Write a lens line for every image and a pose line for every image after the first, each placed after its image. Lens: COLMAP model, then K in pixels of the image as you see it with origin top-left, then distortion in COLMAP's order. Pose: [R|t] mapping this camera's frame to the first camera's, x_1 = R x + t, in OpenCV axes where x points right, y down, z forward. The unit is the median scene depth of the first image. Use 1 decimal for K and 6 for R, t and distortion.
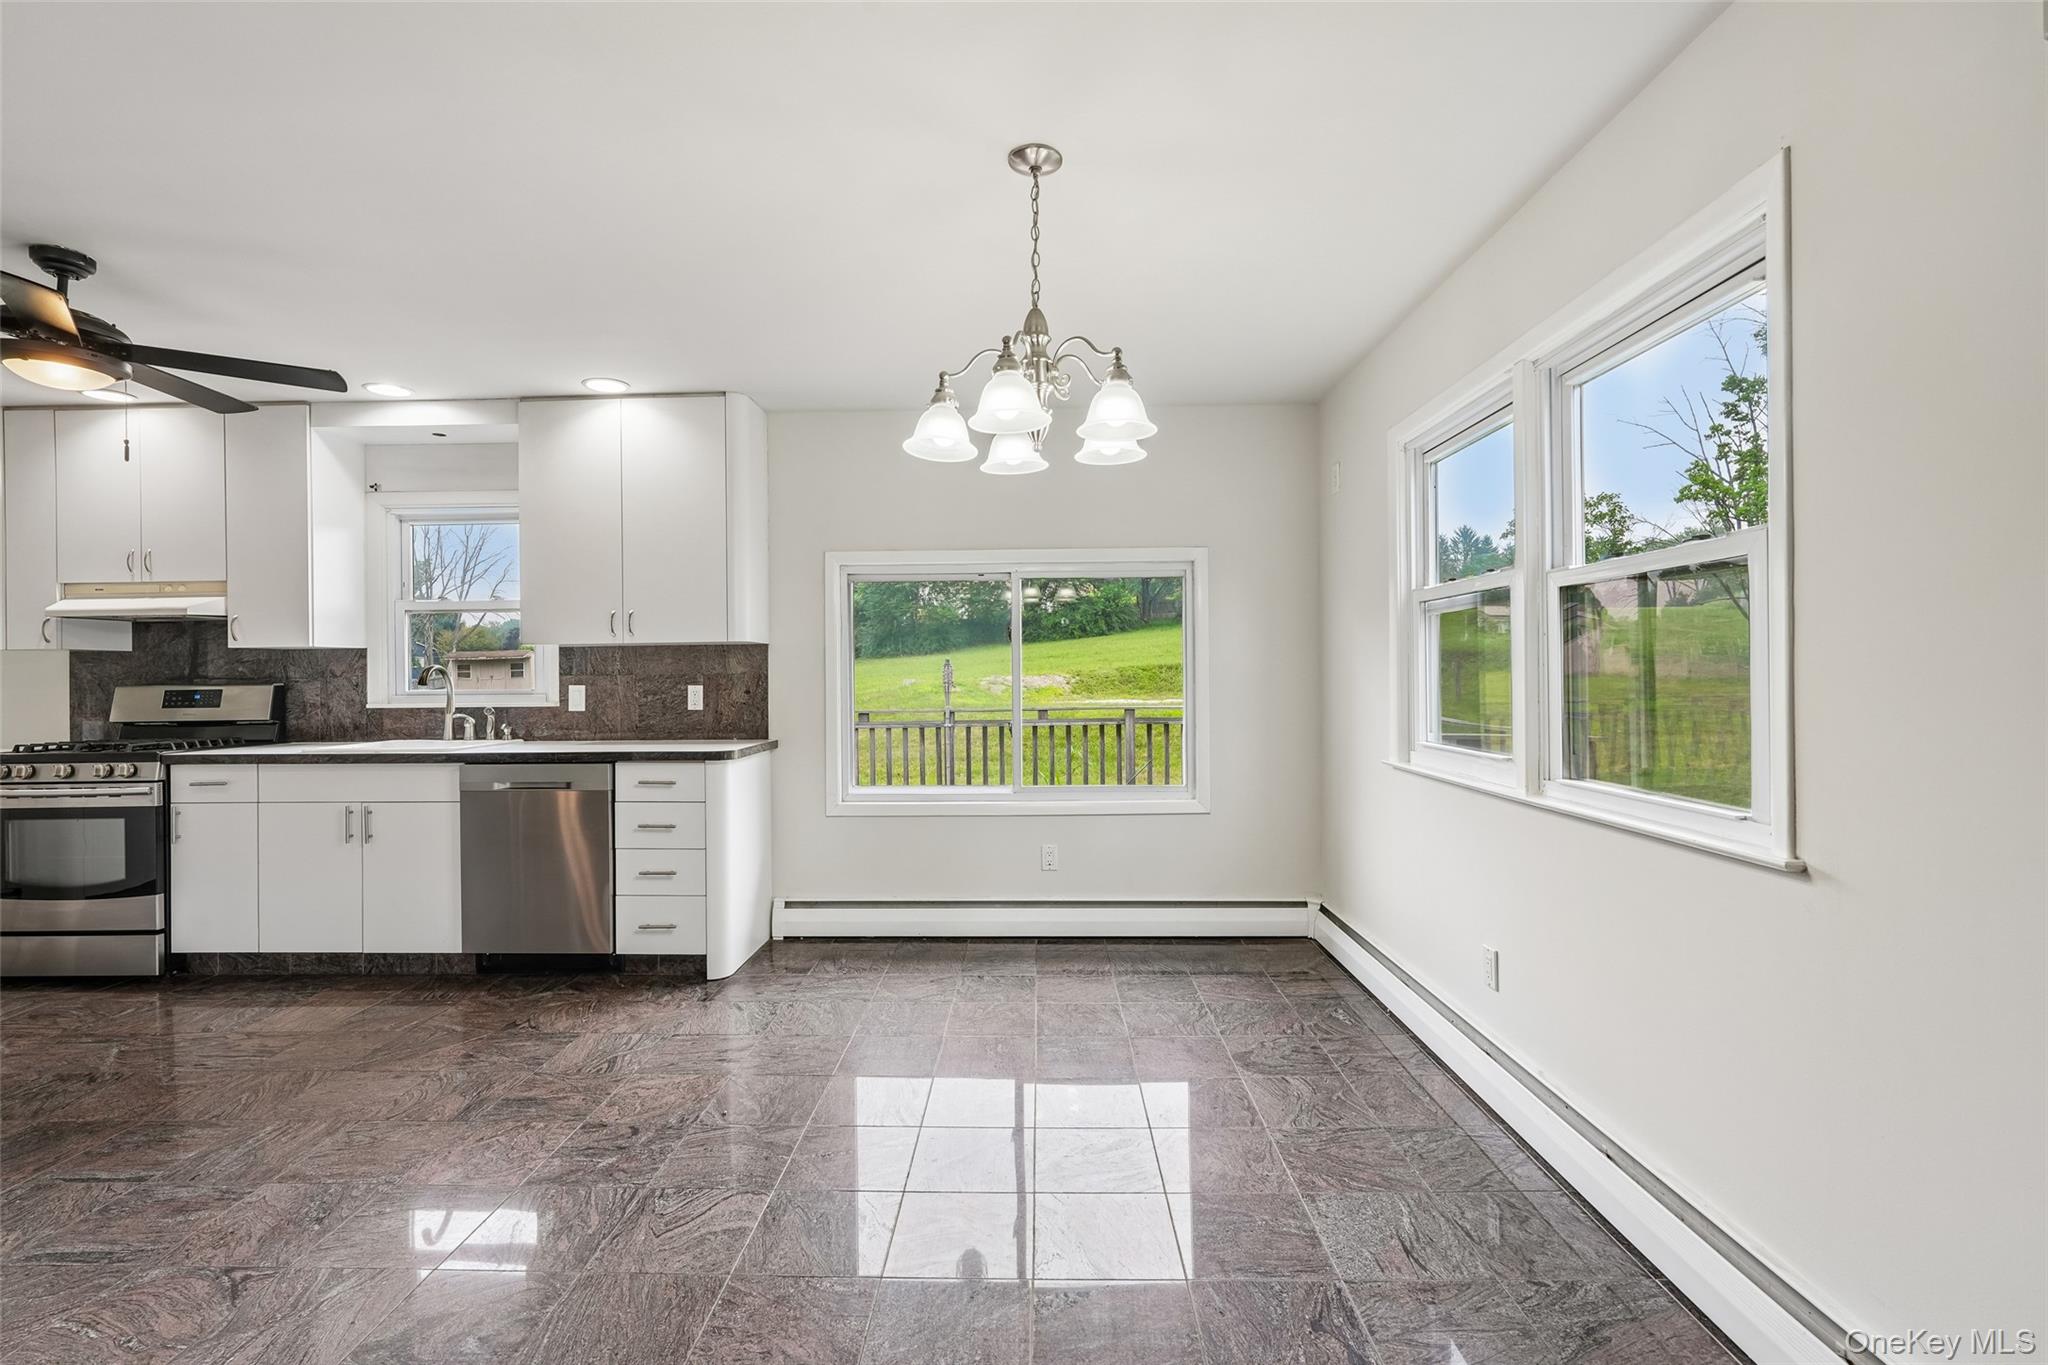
lens RADIAL K [[919.6, 0, 1015.8], [0, 919.6, 673.2], [0, 0, 1]] dist [-0.016125, 0.008565]
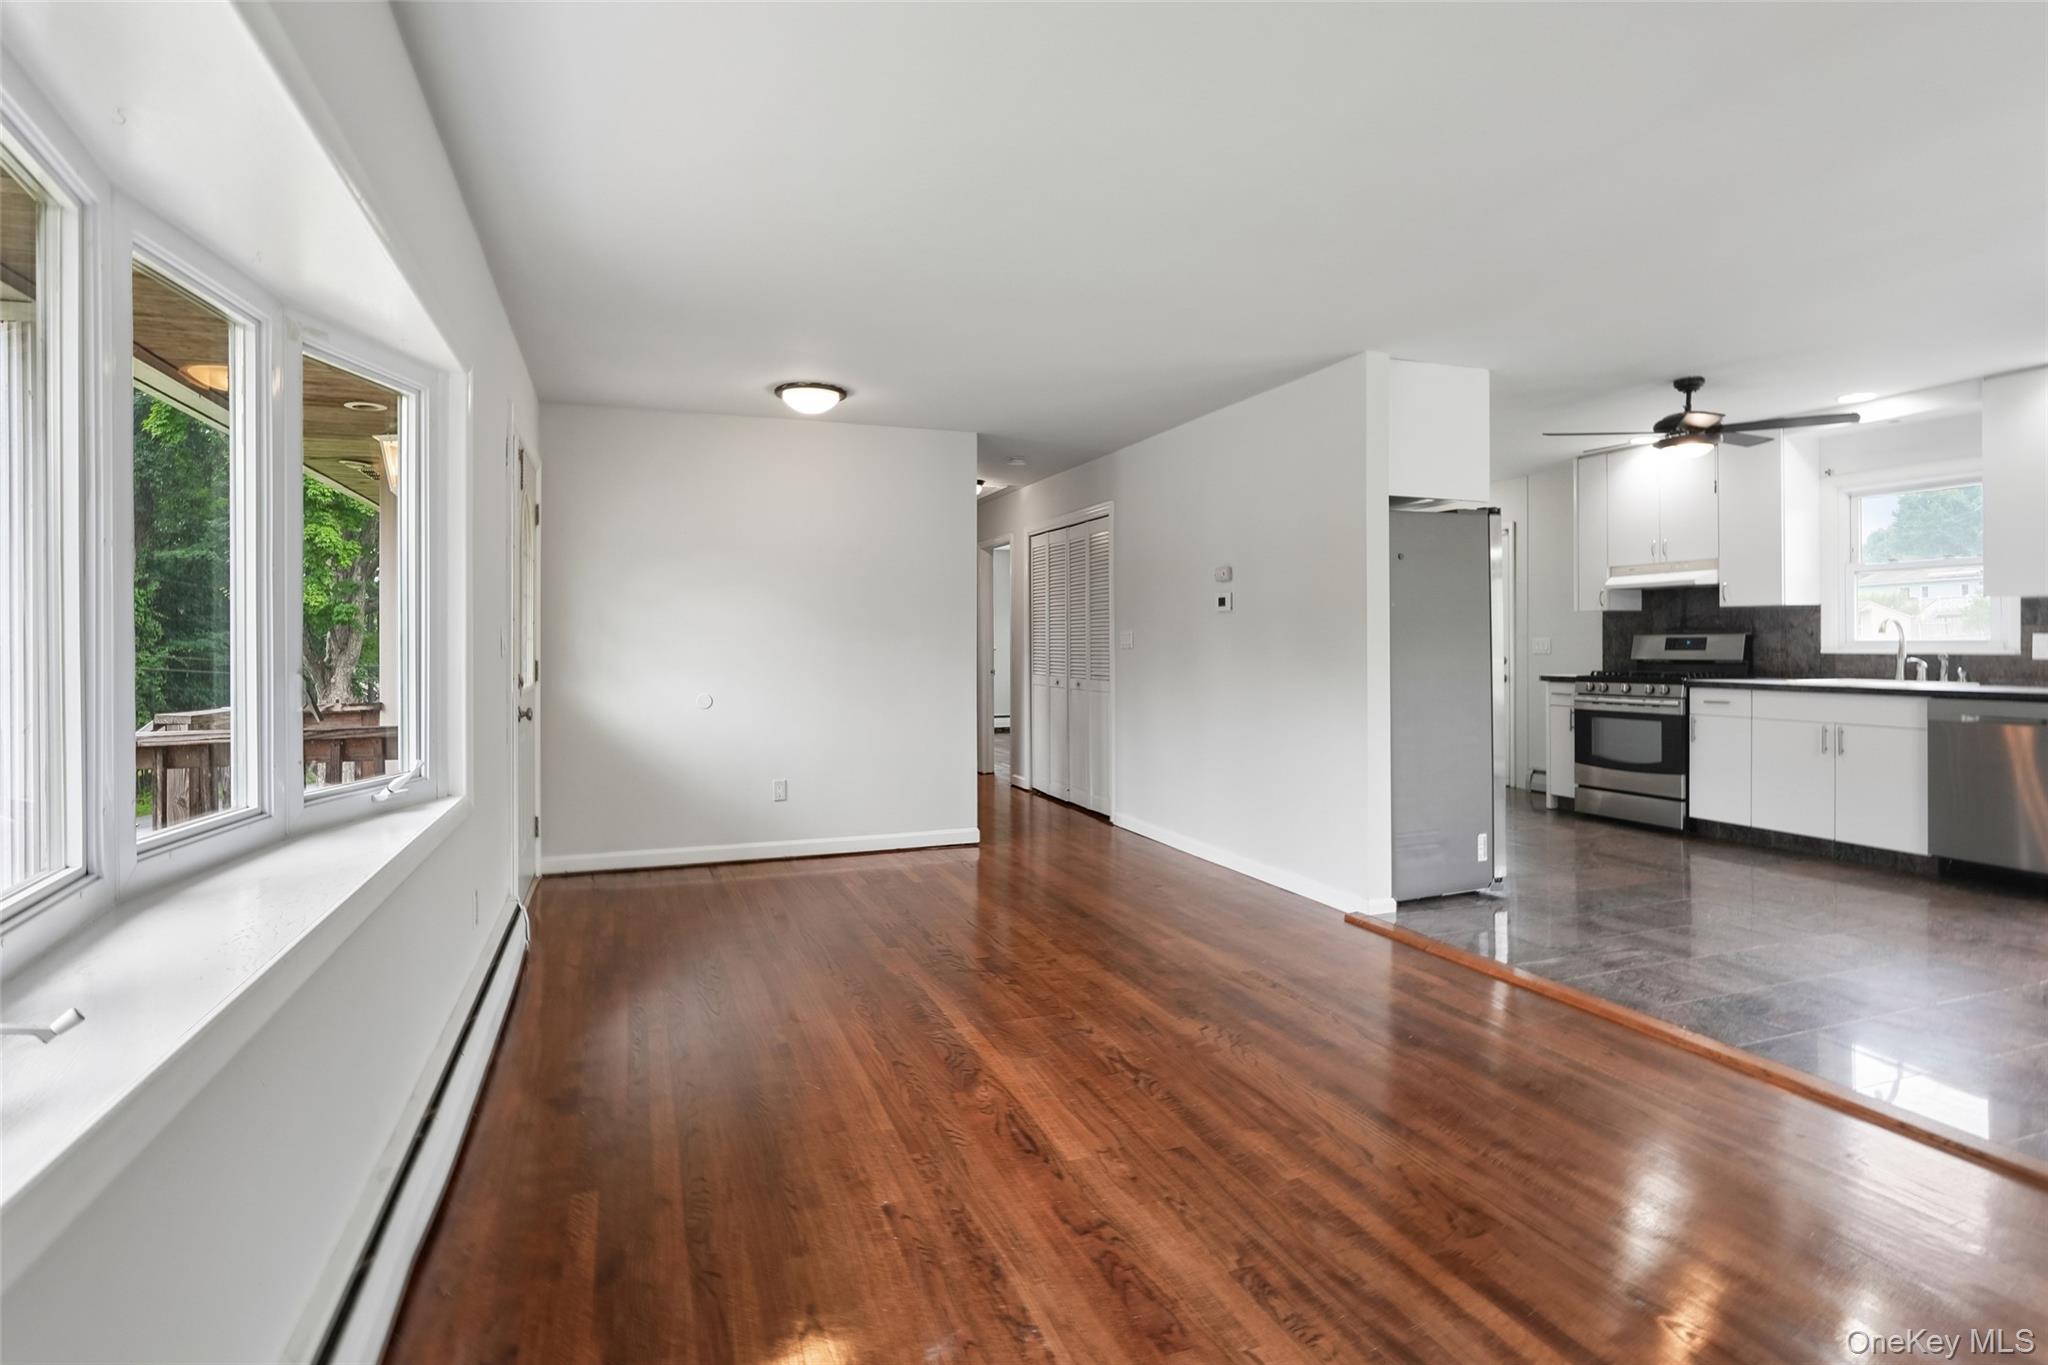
lens RADIAL K [[1051.6, 0, 978.2], [0, 1051.6, 643.3], [0, 0, 1]] dist [-0.020958, 0.000310]
pose [[0.373184, 0.008039, -0.927723, 0.185681], [0.002825, 0.999948, 0.009801, 0.009357], [0.927753, -0.006279, 0.373142, -0.649504]]
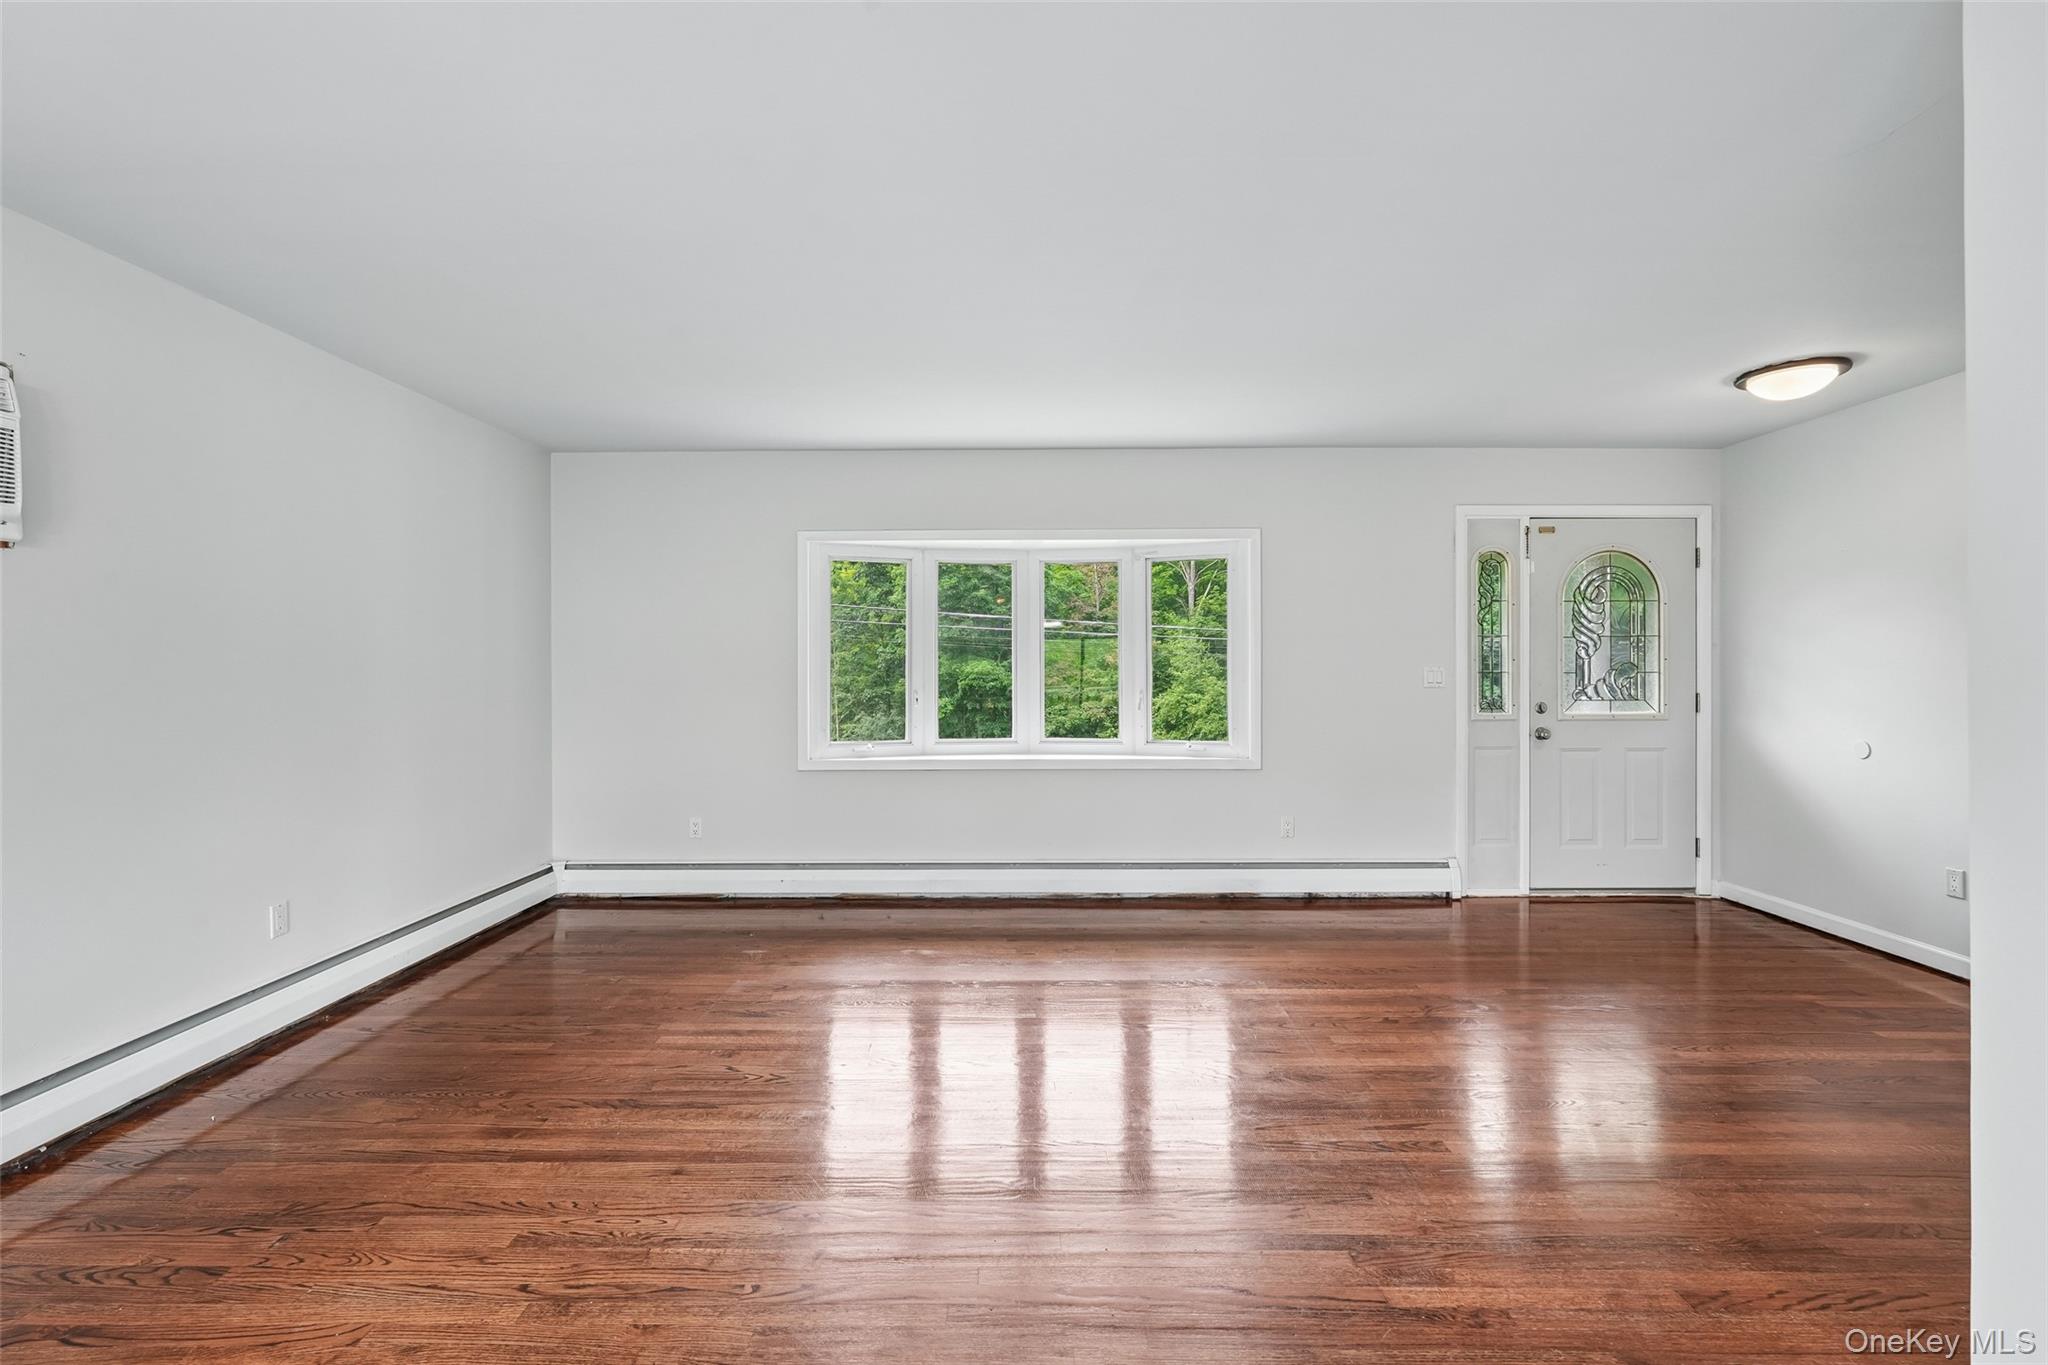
lens RADIAL K [[919.6, 0, 1015.8], [0, 919.6, 673.2], [0, 0, 1]] dist [-0.016125, 0.008565]
pose [[-0.999769, 0.011666, -0.018032, -0.329163], [0.011565, 0.999917, 0.005660, -0.002421], [0.018097, 0.005451, -0.999821, 0.561797]]
